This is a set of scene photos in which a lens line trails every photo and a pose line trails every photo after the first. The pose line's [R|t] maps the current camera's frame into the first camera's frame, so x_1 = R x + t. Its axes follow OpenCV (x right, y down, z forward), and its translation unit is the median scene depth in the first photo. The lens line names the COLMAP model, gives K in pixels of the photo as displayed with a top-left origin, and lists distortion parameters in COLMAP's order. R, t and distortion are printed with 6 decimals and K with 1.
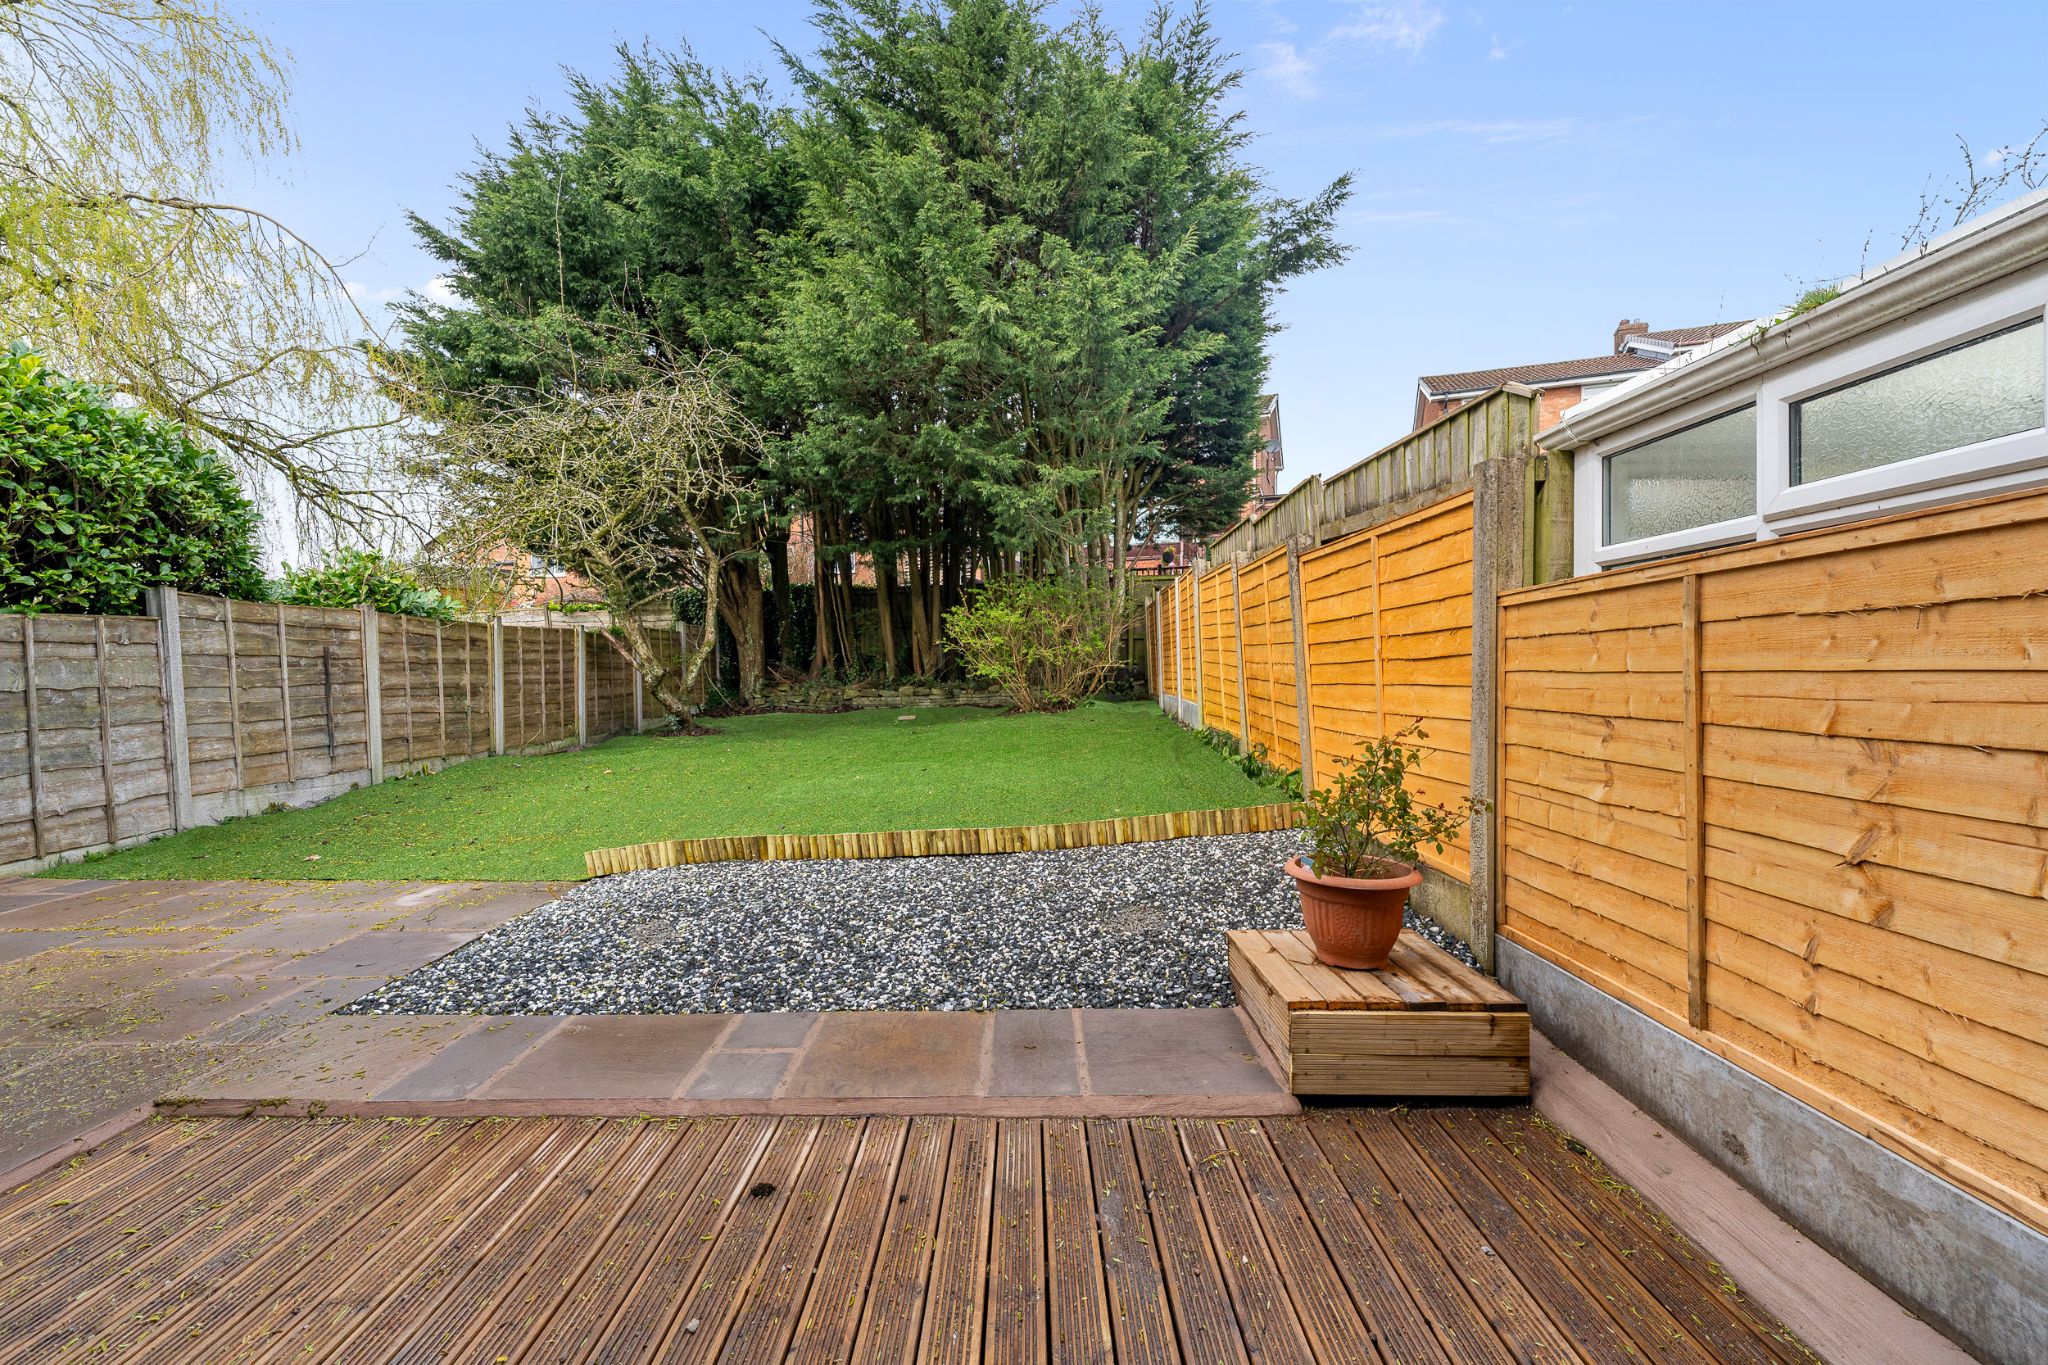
lens RADIAL K [[825.5, 0, 1035.1], [0, 825.5, 681.5], [0, 0, 1]] dist [0.001147, 0.000559]
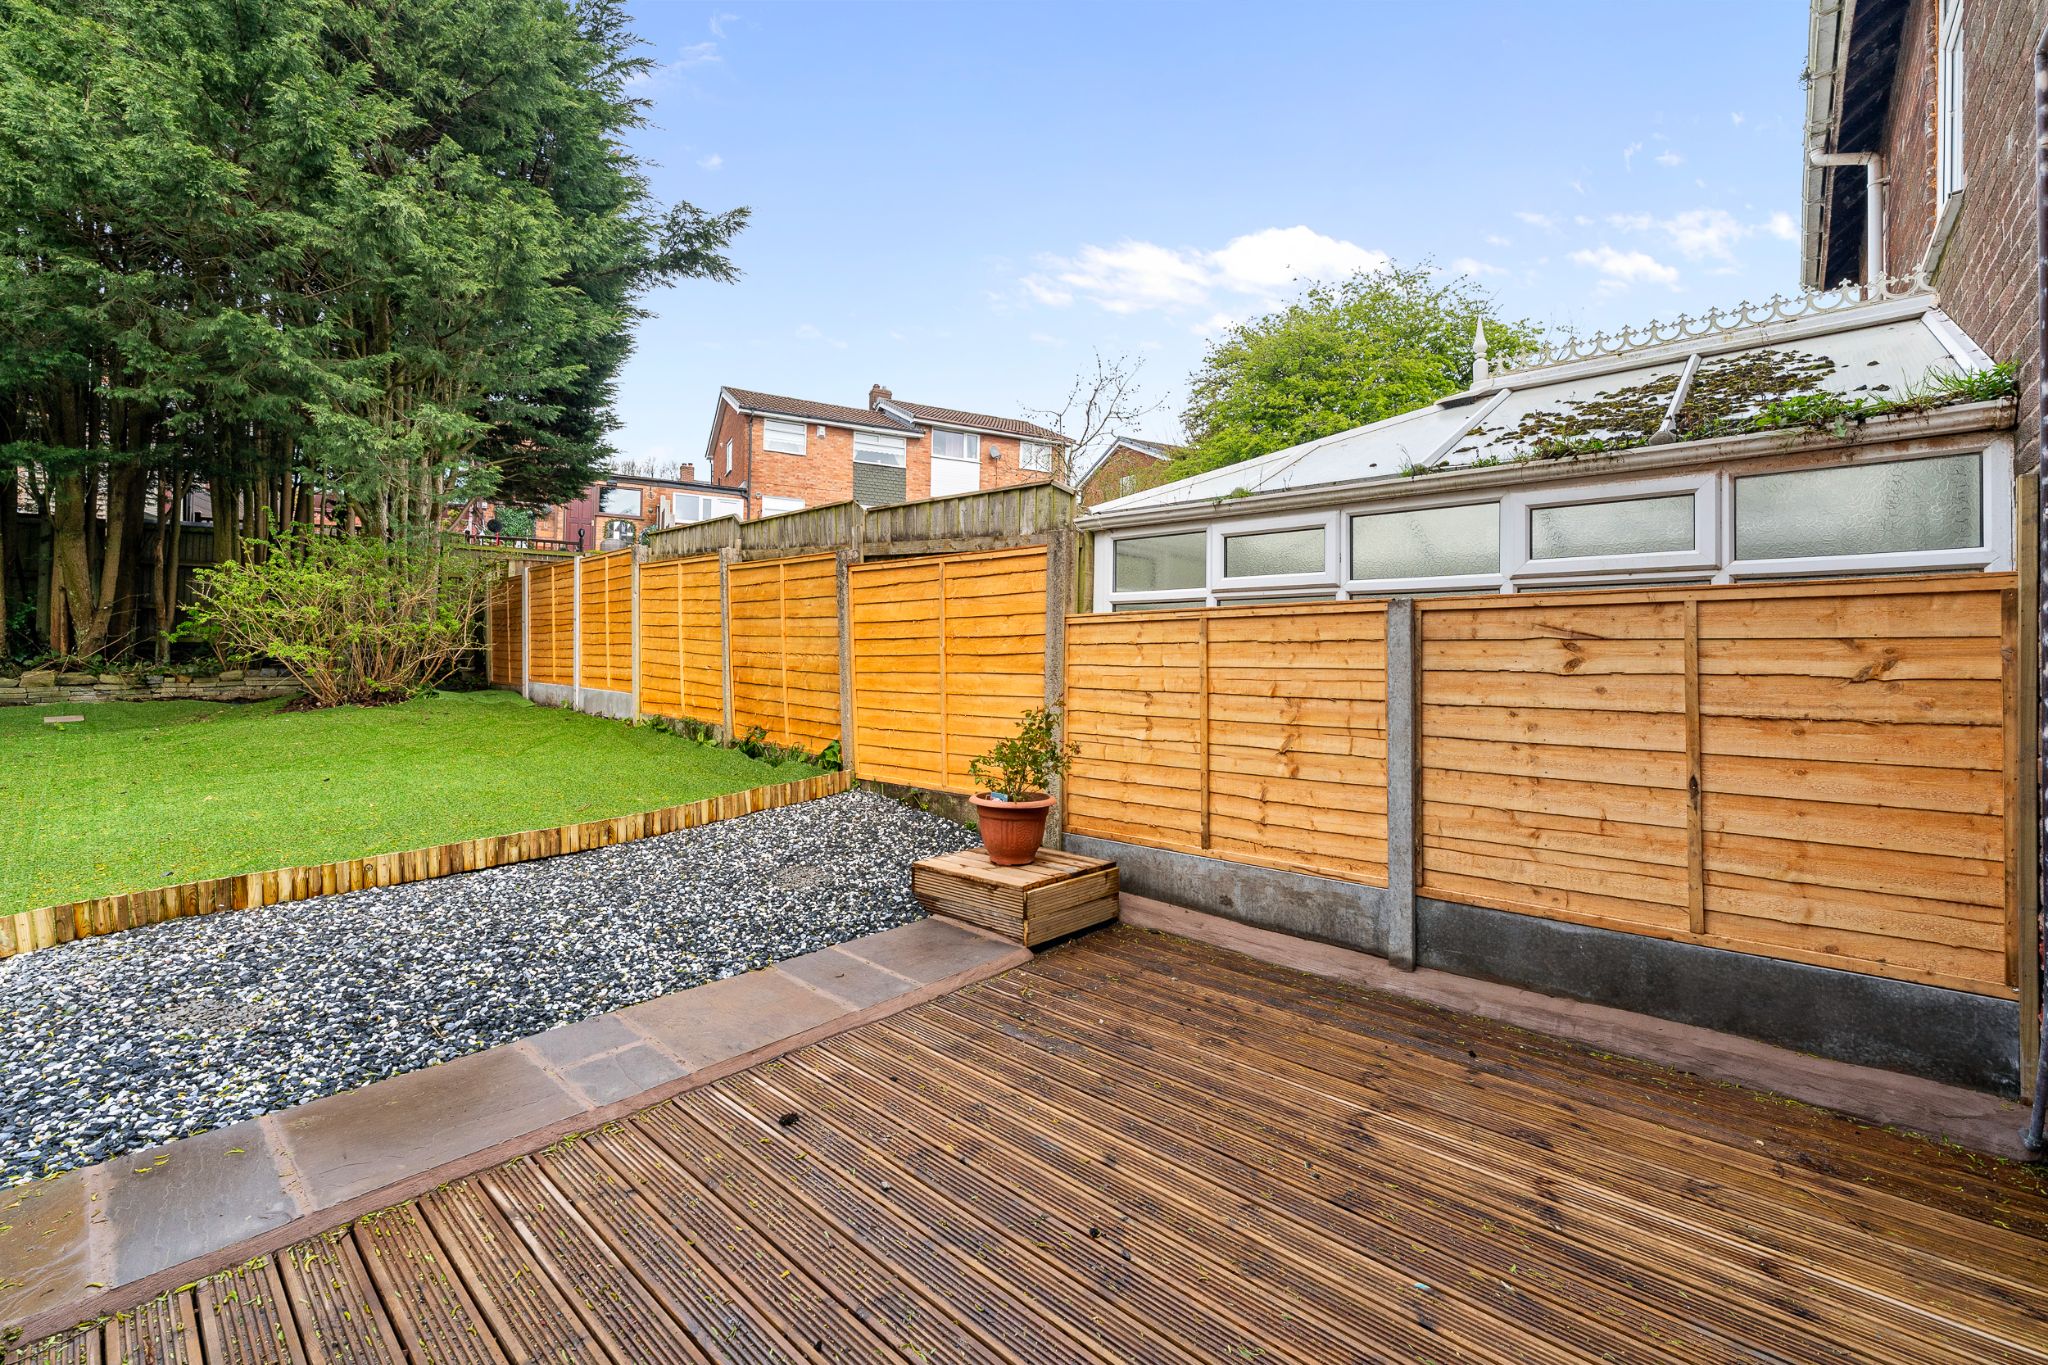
lens RADIAL K [[825.5, 0, 1012.7], [0, 825.5, 654.8], [0, 0, 1]] dist [0.001147, 0.000559]
pose [[0.669642, 0.021262, 0.742379, -0.184560], [-0.008521, 0.999744, -0.020946, 0.000481], [-0.742635, 0.007701, 0.669652, 0.007405]]
